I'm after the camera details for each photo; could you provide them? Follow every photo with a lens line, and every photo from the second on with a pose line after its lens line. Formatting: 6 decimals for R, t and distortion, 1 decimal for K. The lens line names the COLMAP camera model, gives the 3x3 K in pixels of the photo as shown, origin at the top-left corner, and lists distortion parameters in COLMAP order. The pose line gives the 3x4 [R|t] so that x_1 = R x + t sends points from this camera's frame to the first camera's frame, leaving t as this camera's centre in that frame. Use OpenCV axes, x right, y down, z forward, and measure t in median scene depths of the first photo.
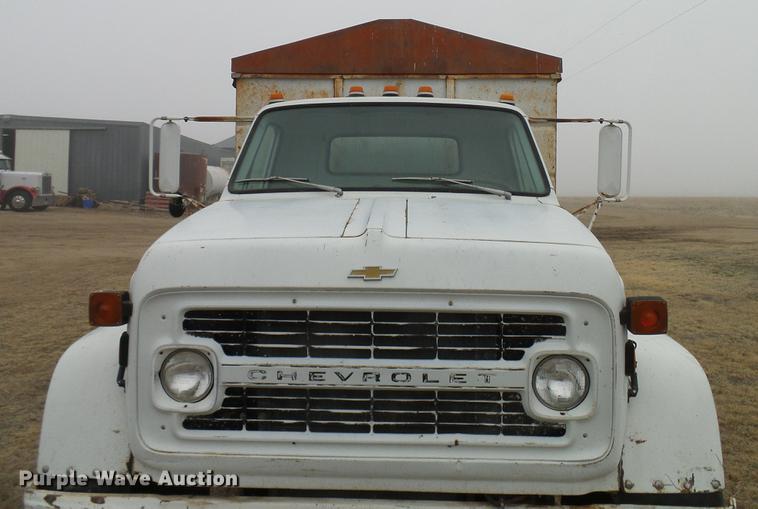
lens RADIAL K [[619.9, 0, 388.1], [0, 619.9, 190.5], [0, 0, 1]] dist [-0.008403, -0.003989]
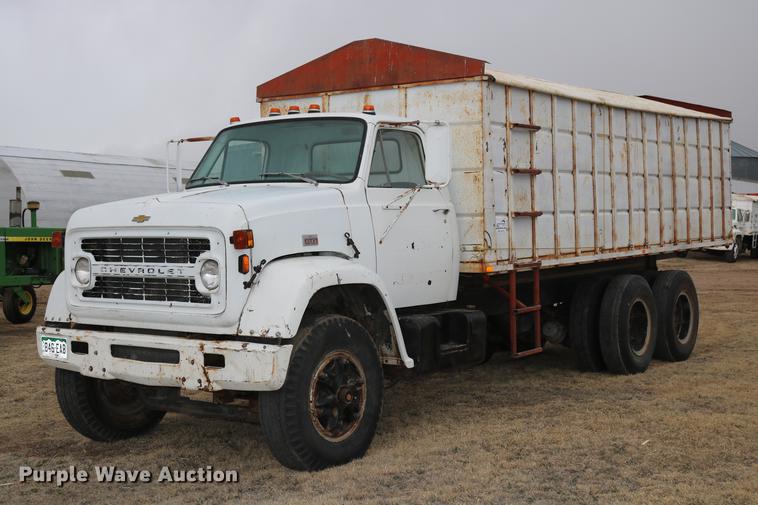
lens RADIAL K [[1064.4, 0, 378.5], [0, 1064.4, 306.1], [0, 0, 1]] dist [-0.030258, 0.005872]
pose [[0.825026, 0.030893, -0.564250, 2.521907], [0.007523, 0.997816, 0.065630, 0.193033], [0.565045, -0.058391, 0.822991, -1.386787]]
